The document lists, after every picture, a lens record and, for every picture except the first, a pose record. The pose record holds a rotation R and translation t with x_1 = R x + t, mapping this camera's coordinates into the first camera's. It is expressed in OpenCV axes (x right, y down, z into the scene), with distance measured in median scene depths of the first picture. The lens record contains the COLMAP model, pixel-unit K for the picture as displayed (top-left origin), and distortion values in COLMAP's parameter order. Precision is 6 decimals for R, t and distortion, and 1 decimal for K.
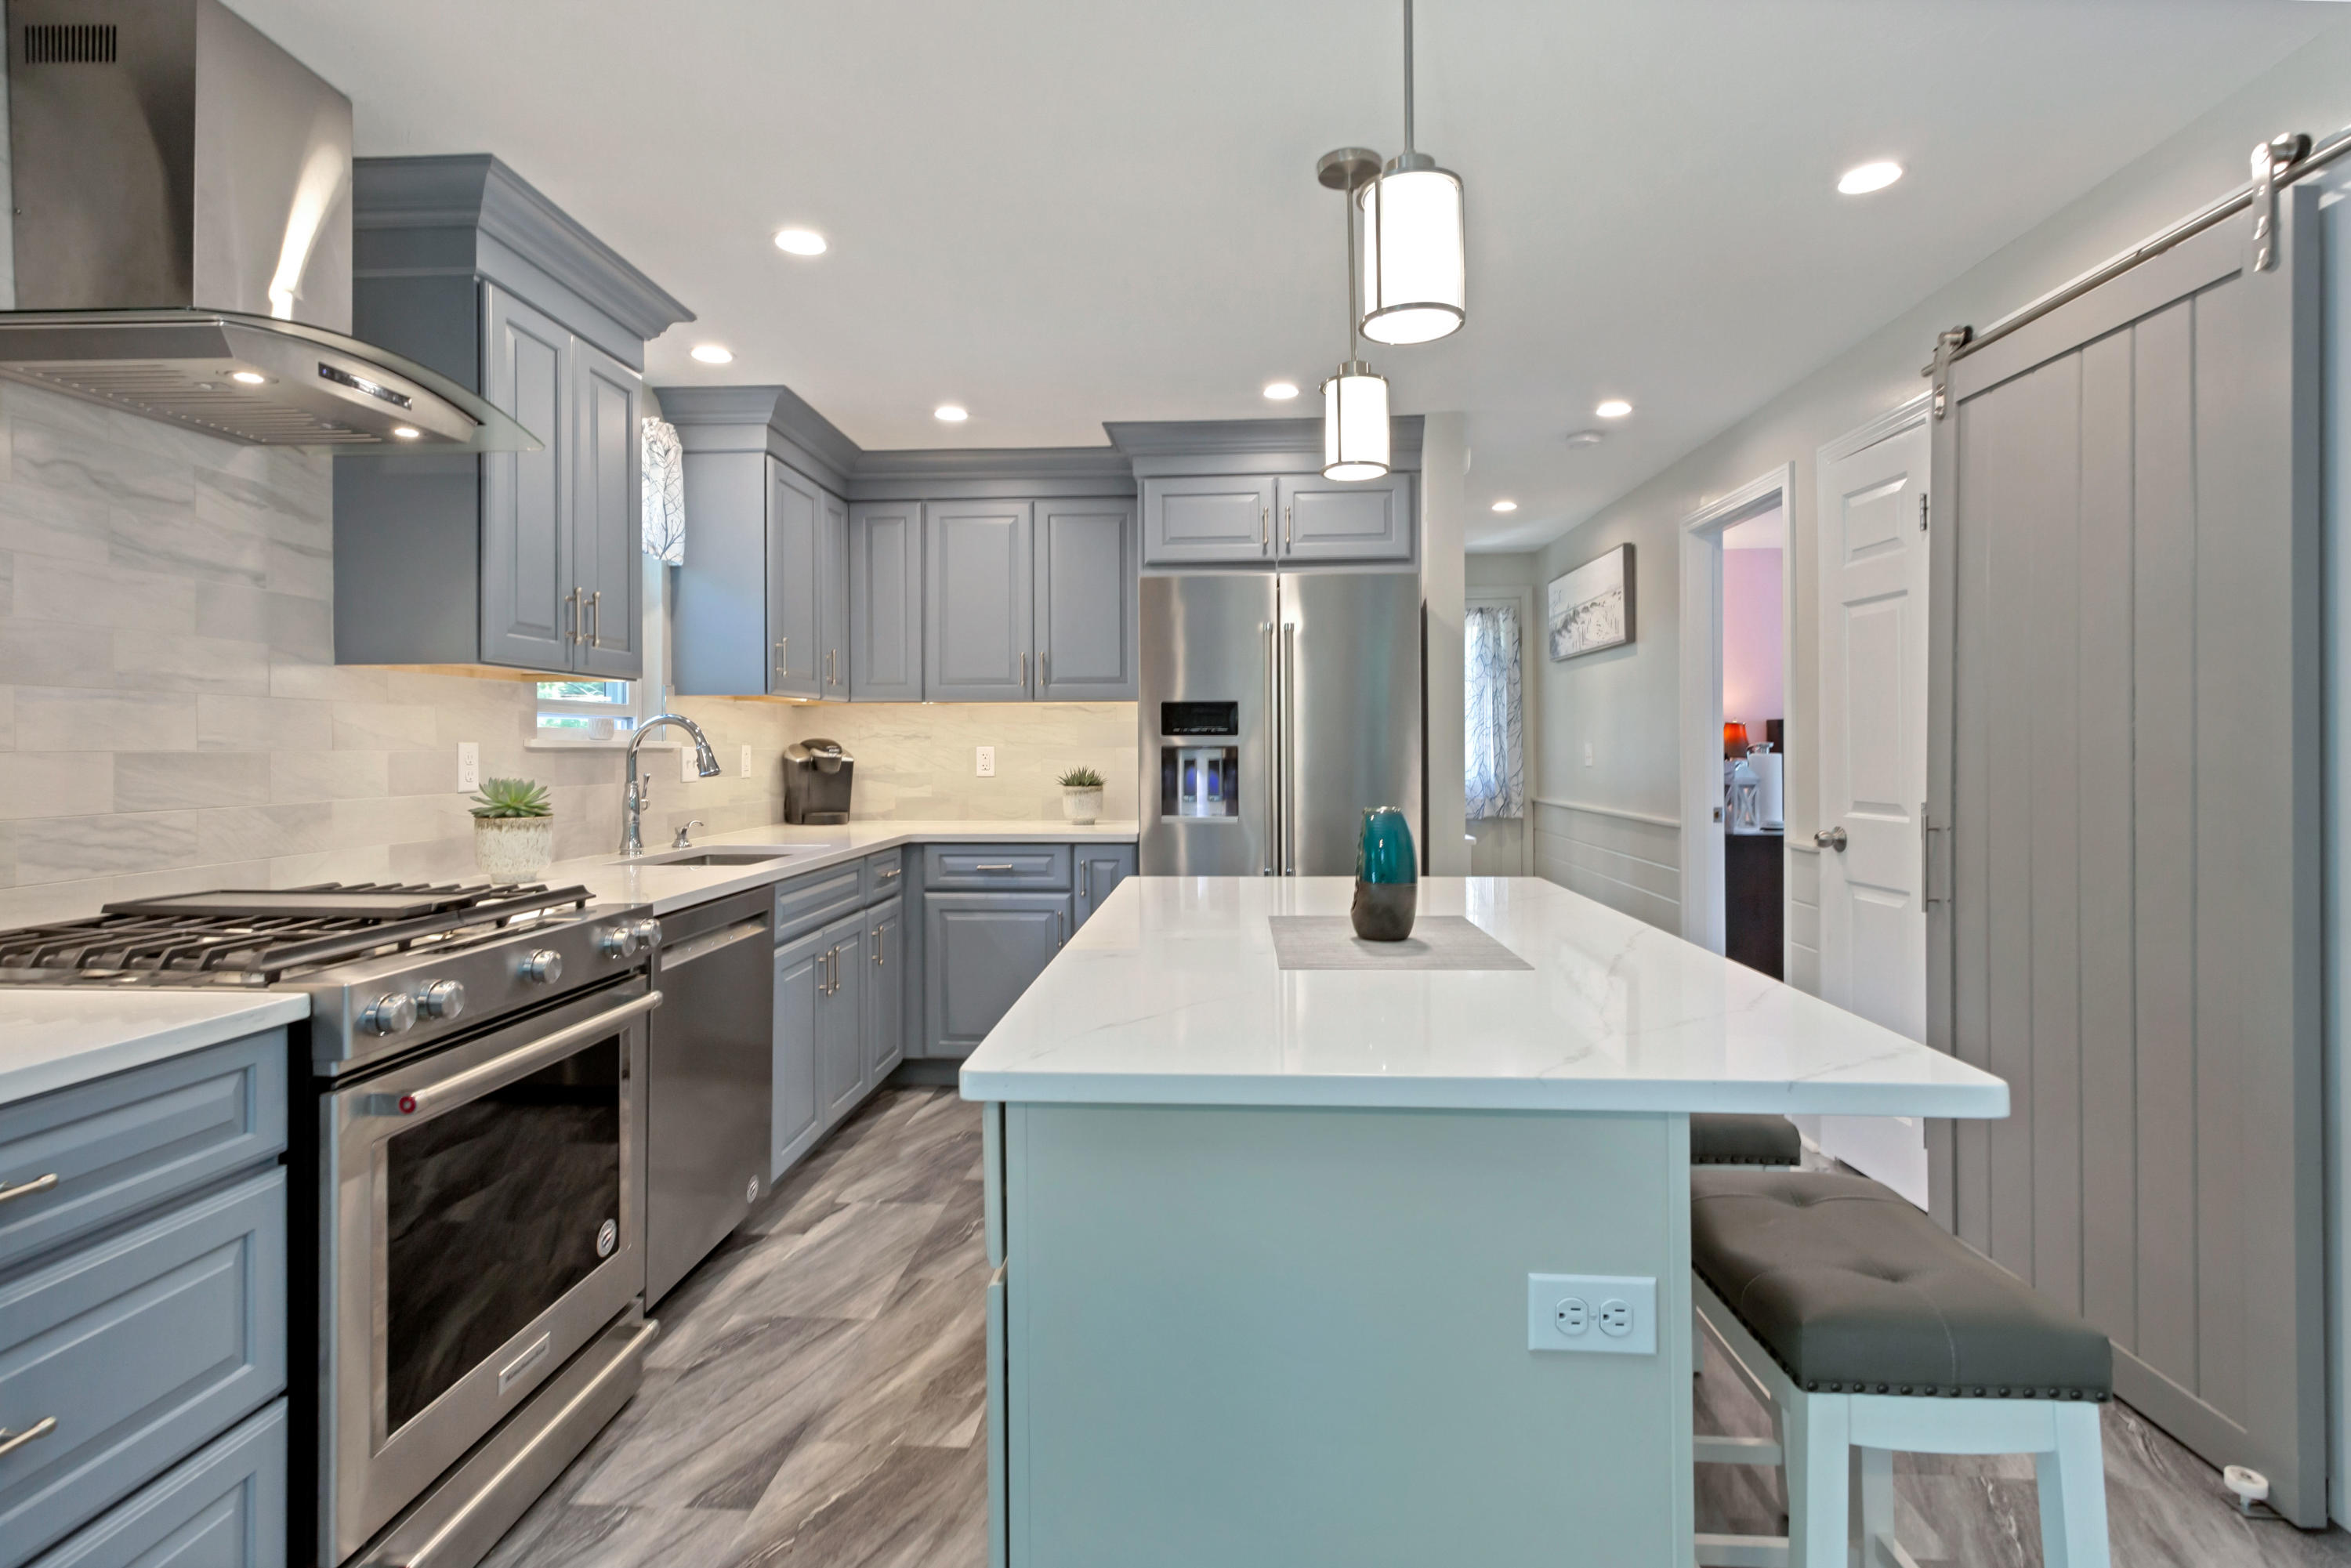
lens RADIAL K [[1162.8, 0, 1154.2], [0, 1162.8, 750.1], [0, 0, 1]] dist [-0.000336, 0.000992]
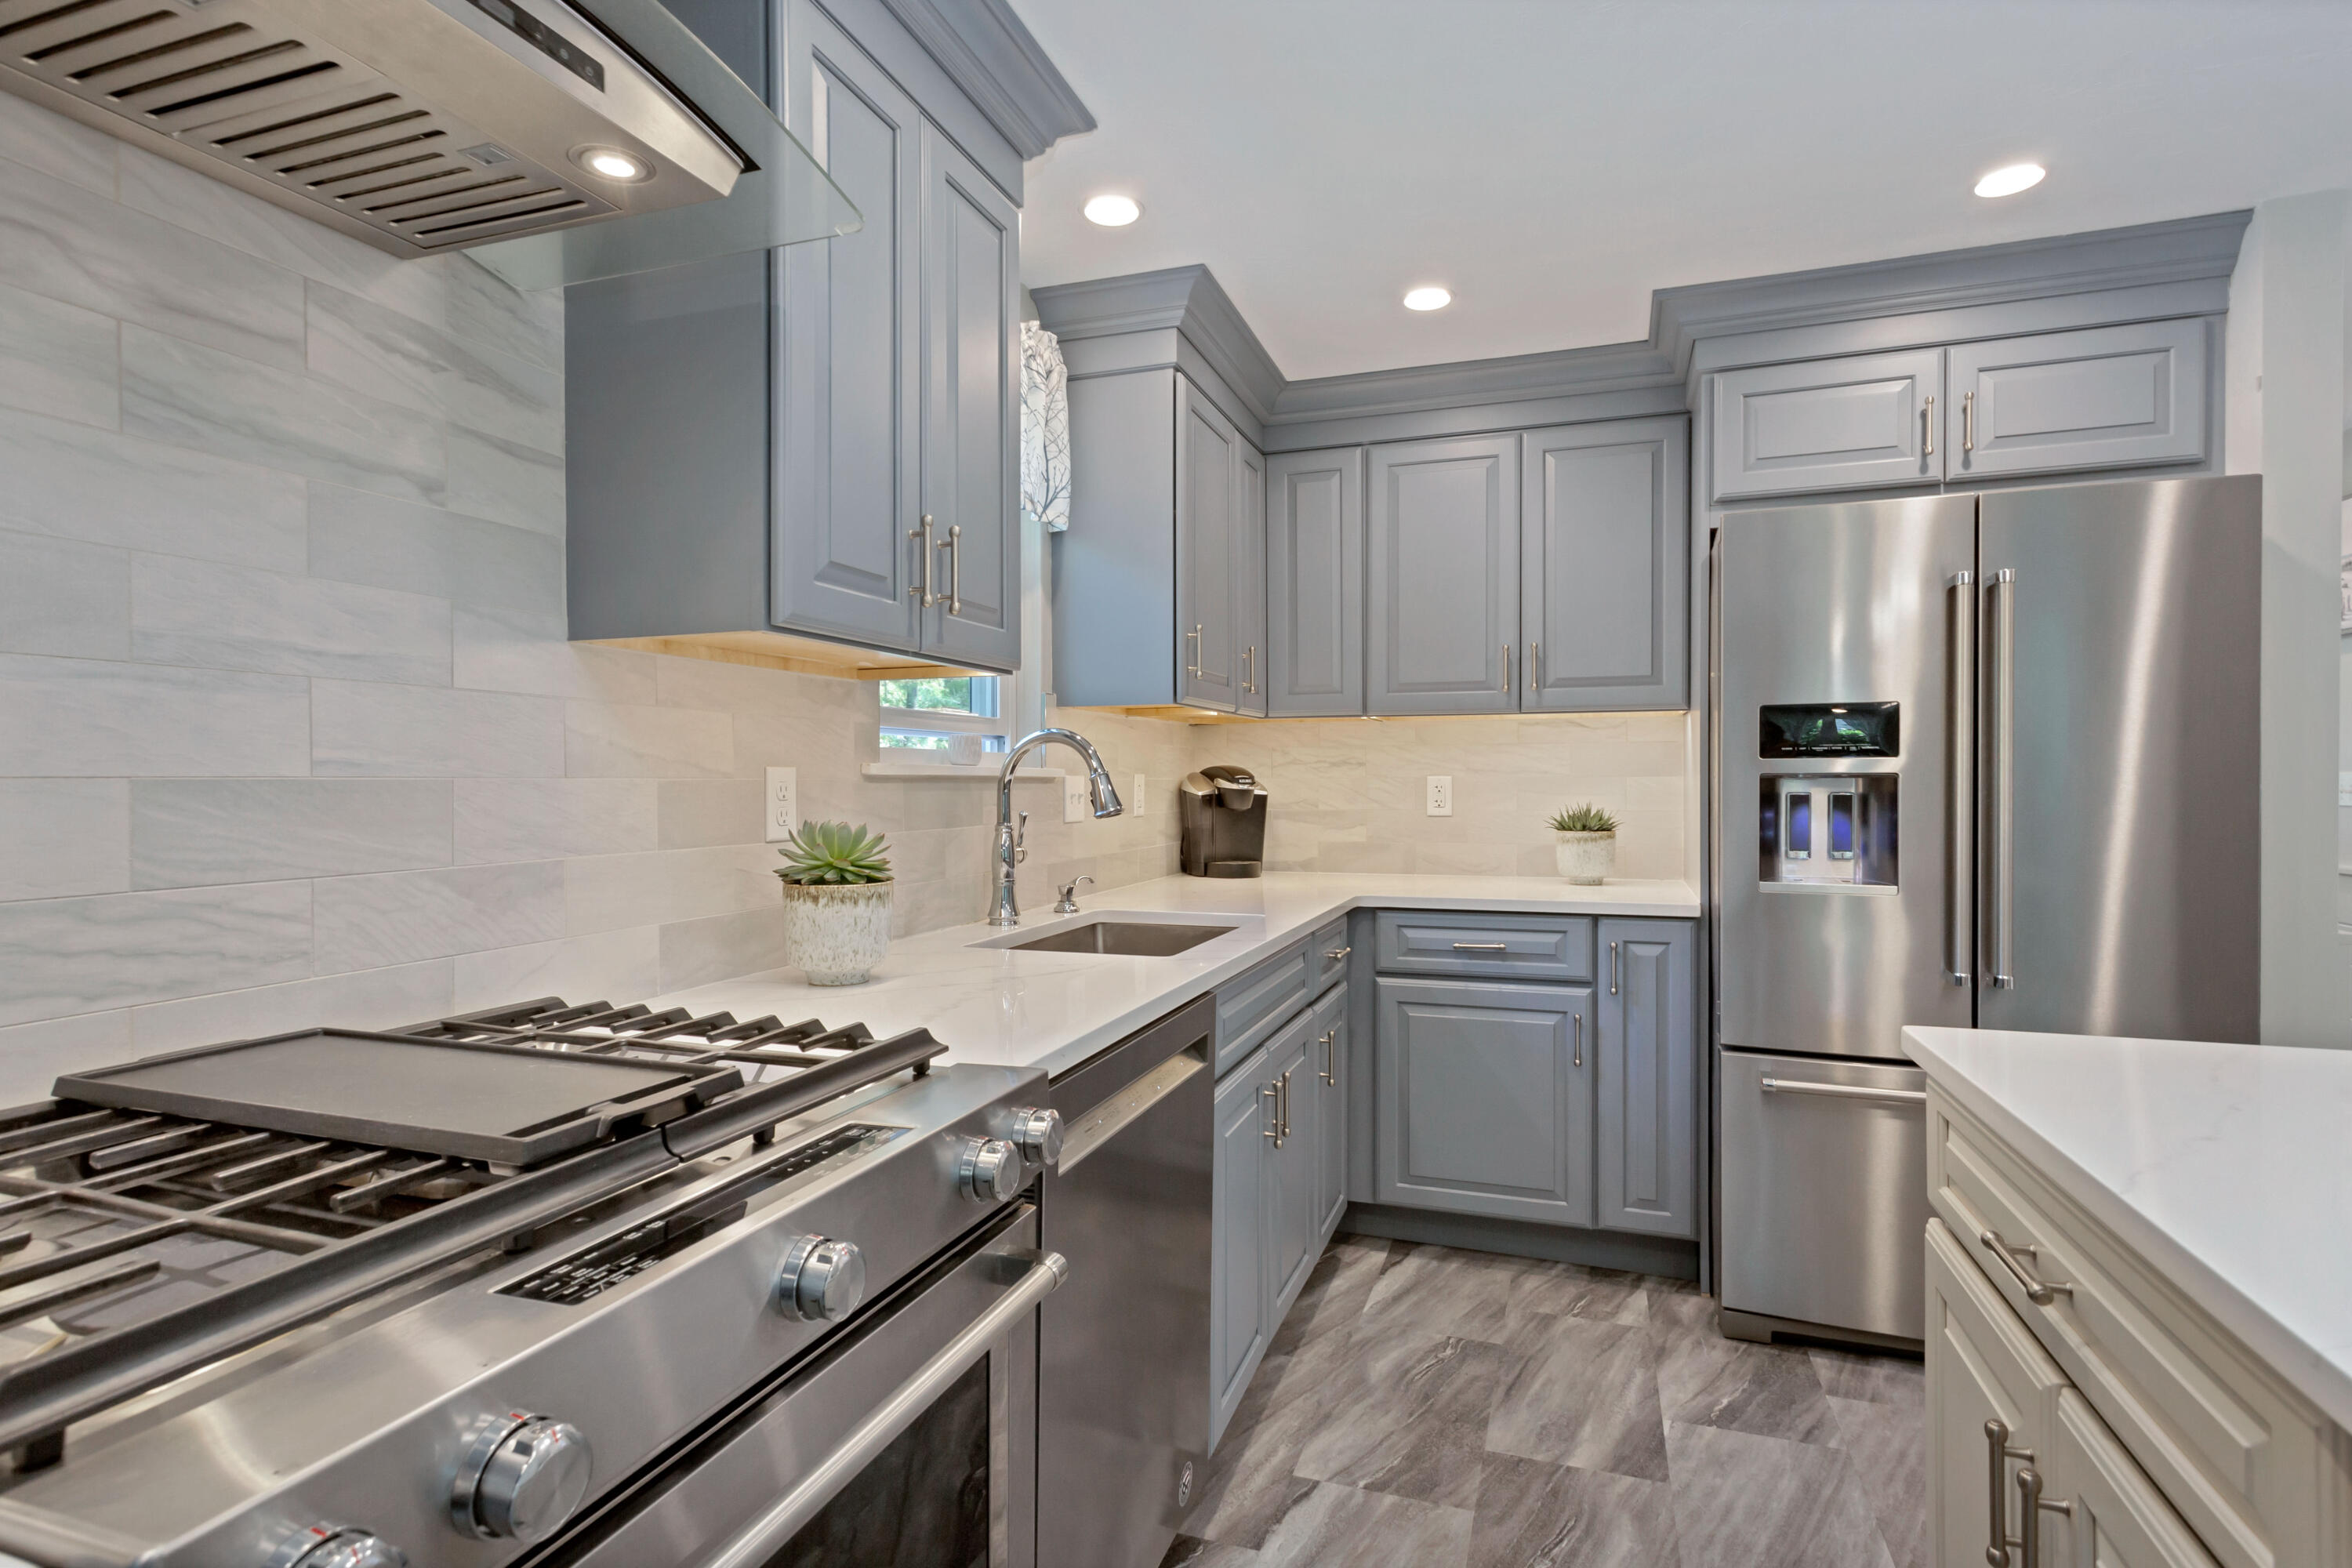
lens RADIAL K [[1150.3, 0, 1180.1], [0, 1150.3, 788.2], [0, 0, 1]] dist [-0.001070, 0.001445]
pose [[0.964890, 0.002539, -0.262641, -0.180483], [-0.001113, 0.999984, 0.005582, 0.001649], [0.262651, -0.005093, 0.964878, 0.391815]]
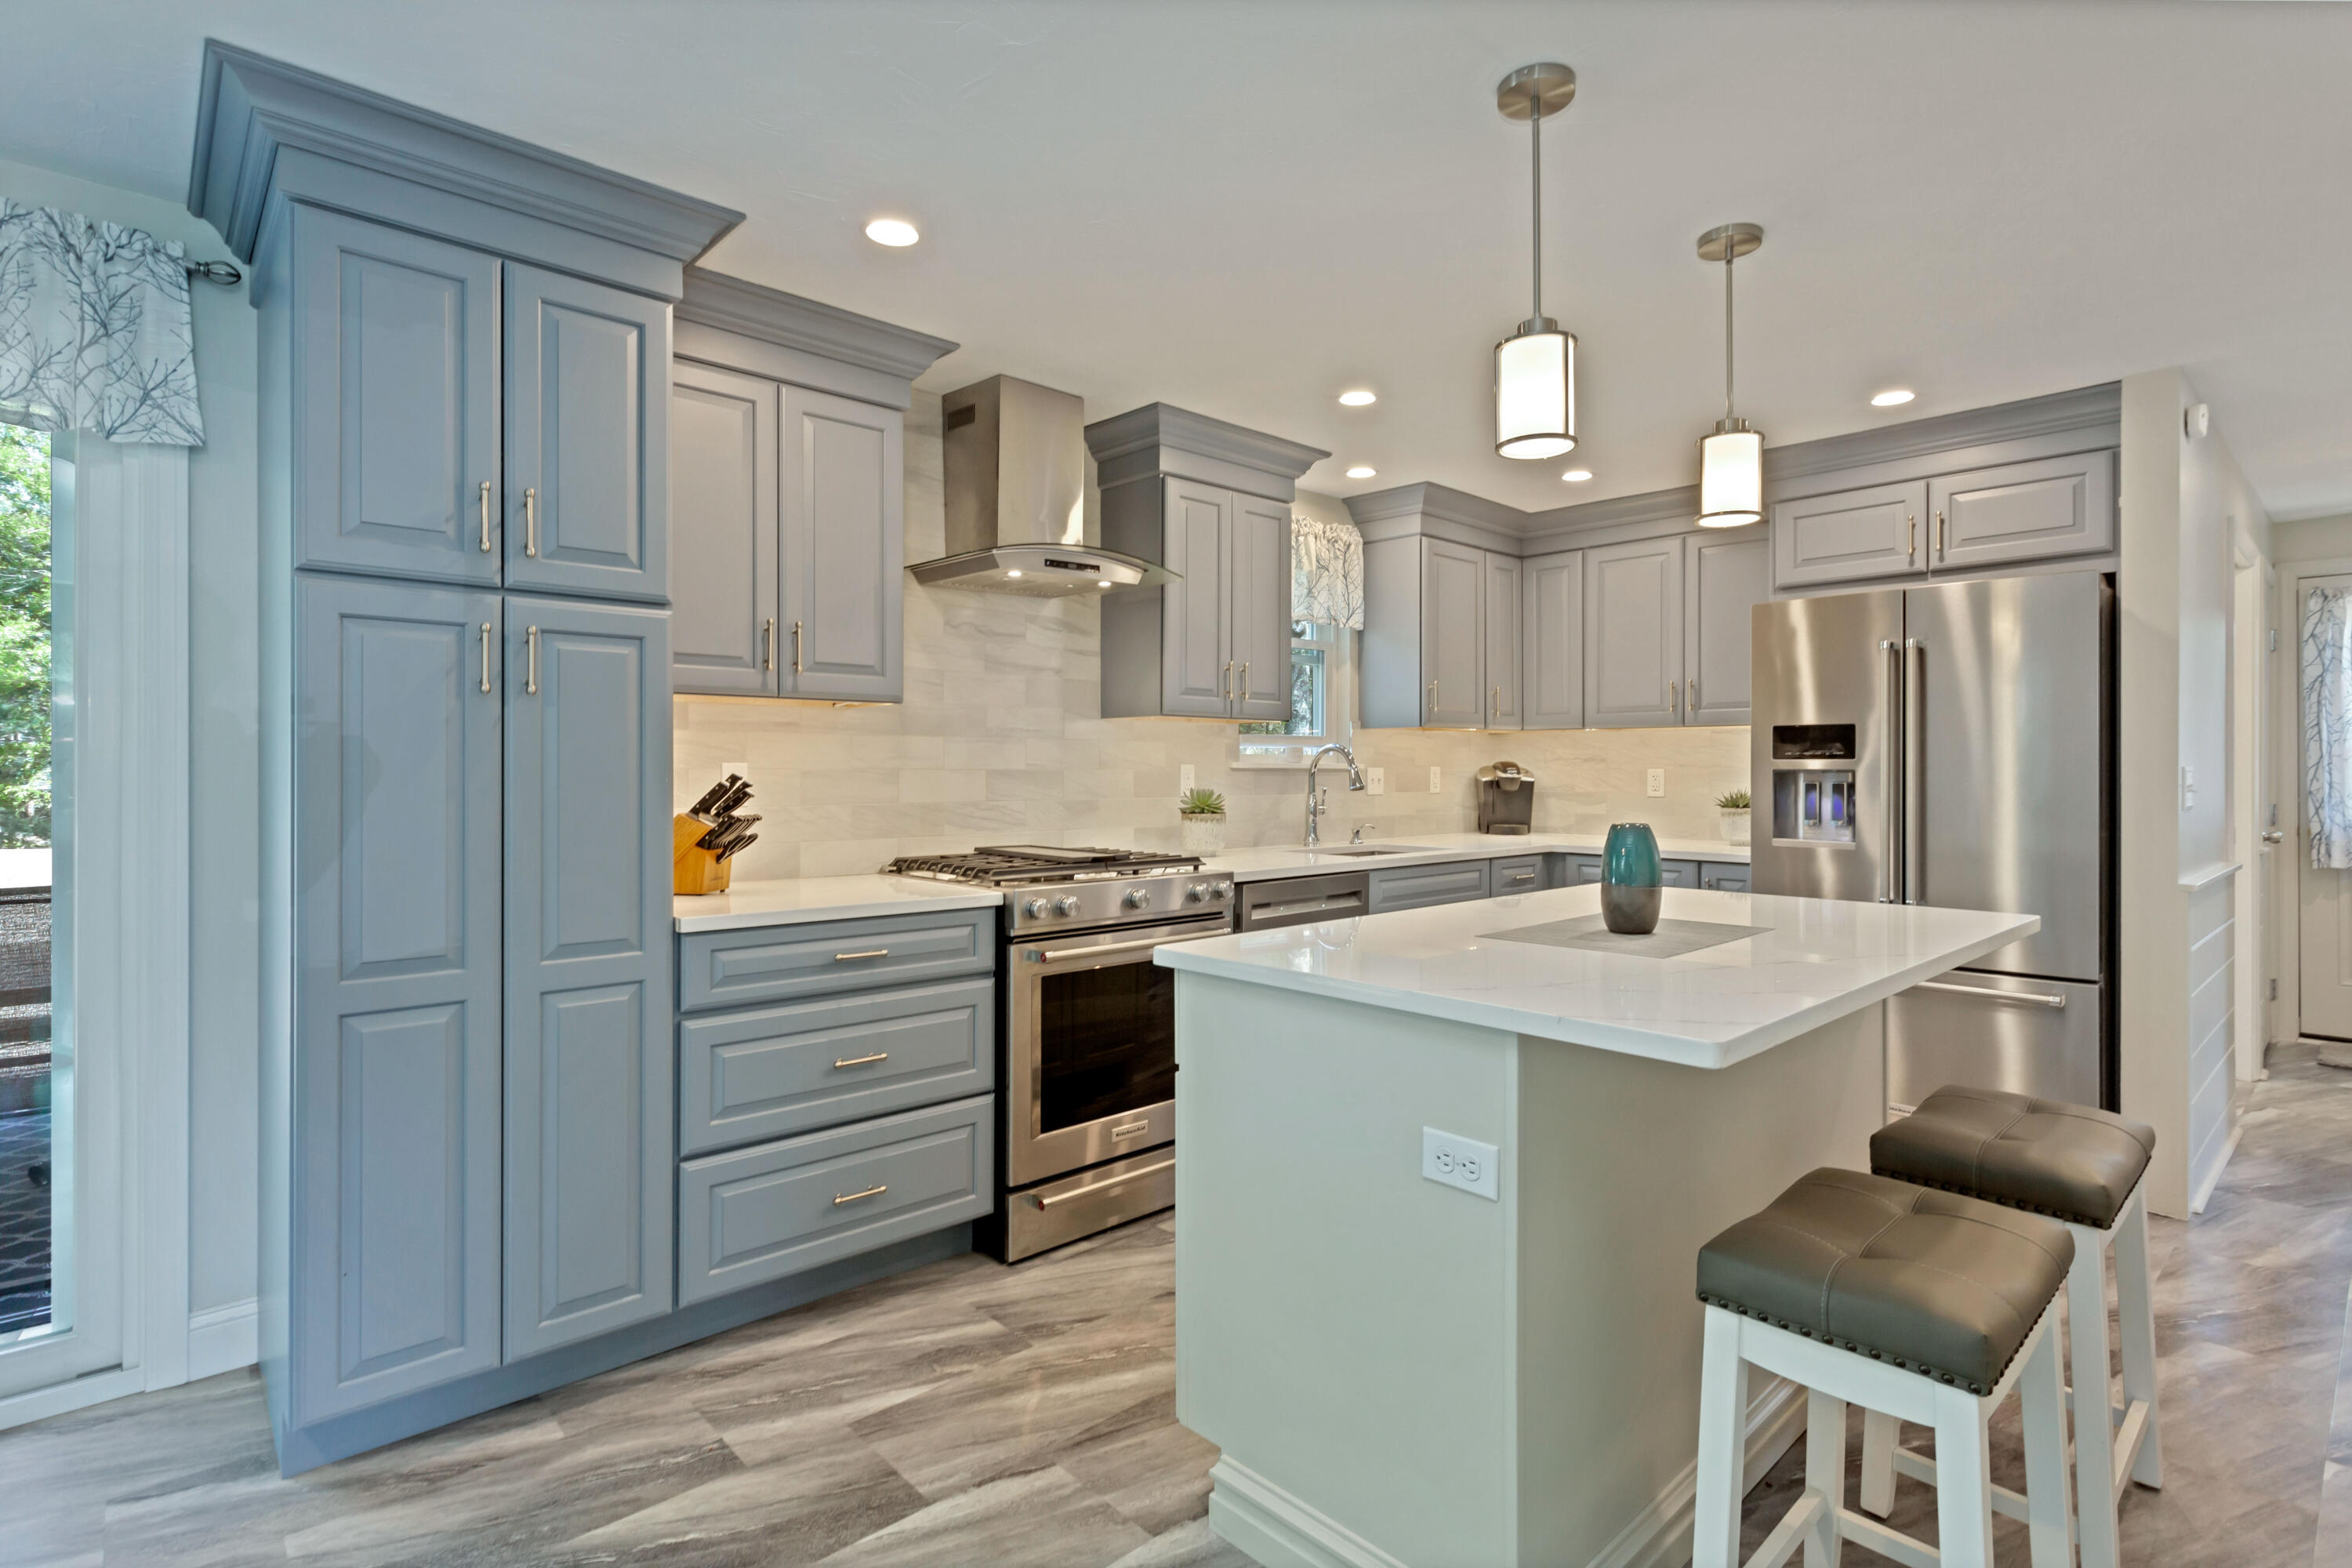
lens RADIAL K [[1138.7, 0, 1170.4], [0, 1138.7, 773.5], [0, 0, 1]] dist [0.000925, 0.000703]
pose [[0.728023, 0.009054, -0.685493, 0.400712], [-0.006647, 0.999959, 0.006148, -0.003529], [0.685520, 0.000081, 0.728054, -0.107049]]
